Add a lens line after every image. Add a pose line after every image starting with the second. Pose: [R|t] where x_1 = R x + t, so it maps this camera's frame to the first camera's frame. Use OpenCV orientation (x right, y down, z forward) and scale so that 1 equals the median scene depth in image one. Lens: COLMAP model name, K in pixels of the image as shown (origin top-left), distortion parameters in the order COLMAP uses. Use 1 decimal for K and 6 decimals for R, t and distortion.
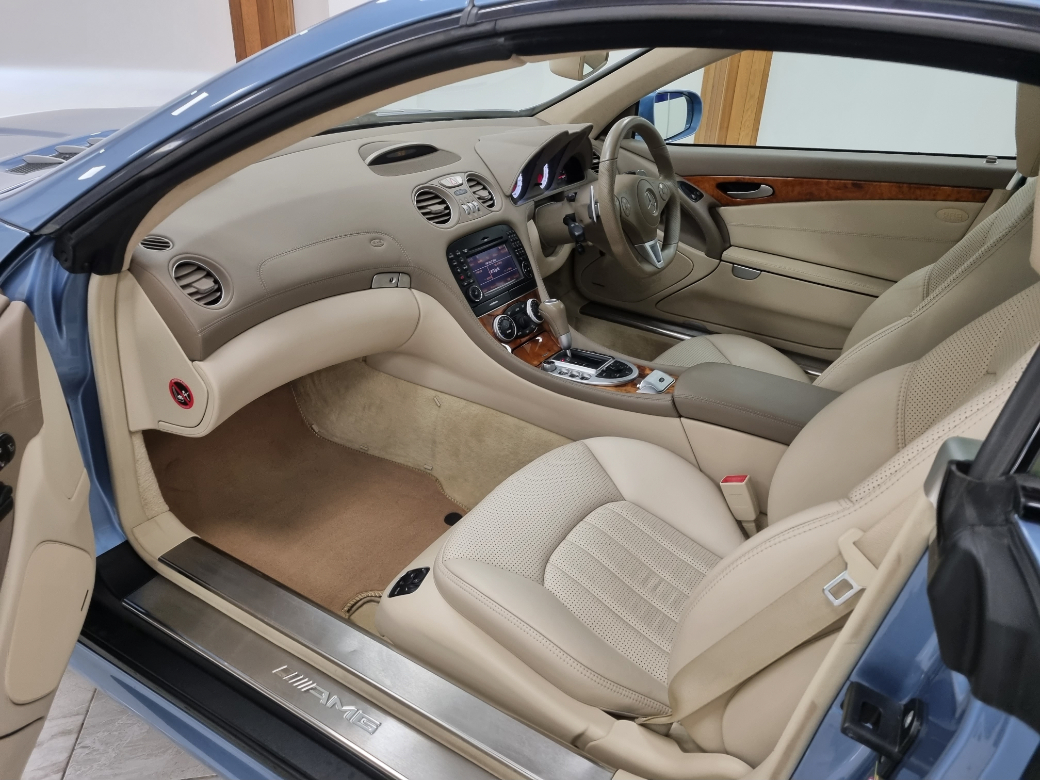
lens RADIAL K [[795.8, 0, 520.0], [0, 795.8, 395.7], [0, 0, 1]] dist [0.060995, -0.060290]
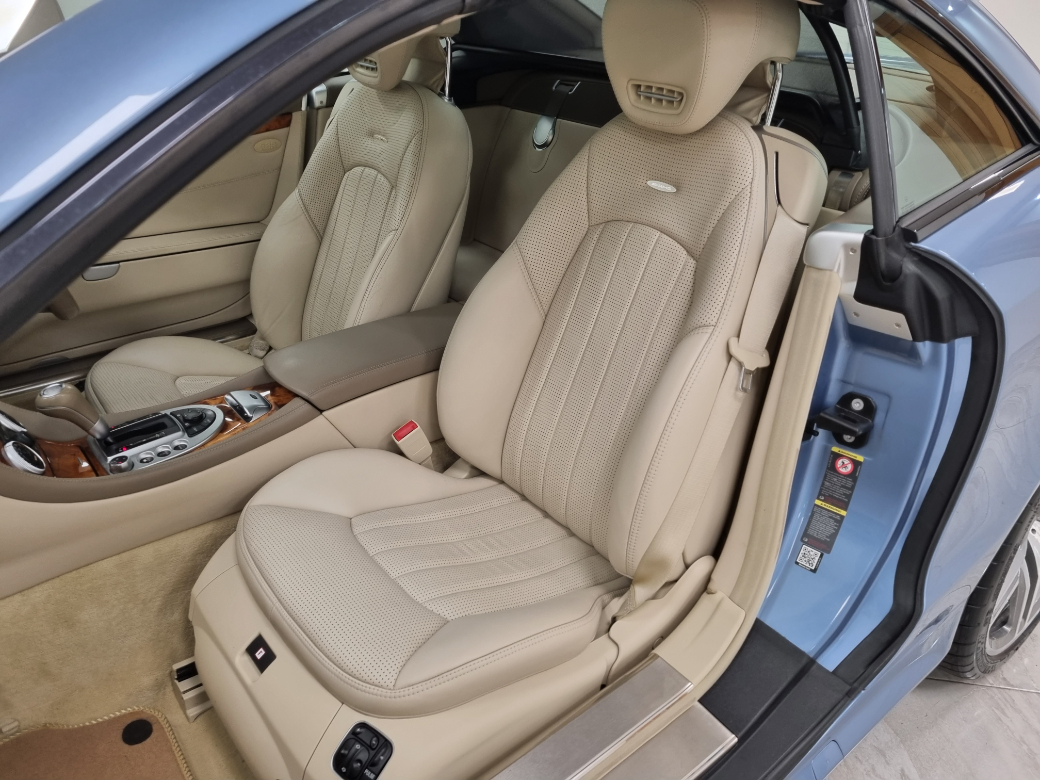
lens RADIAL K [[795.8, 0, 520.0], [0, 795.8, 395.7], [0, 0, 1]] dist [0.060995, -0.060290]
pose [[0.261621, -0.484464, 0.834775, -0.444055], [0.410634, 0.838587, 0.357983, -0.201416], [-0.873461, 0.249131, 0.418329, 0.373365]]
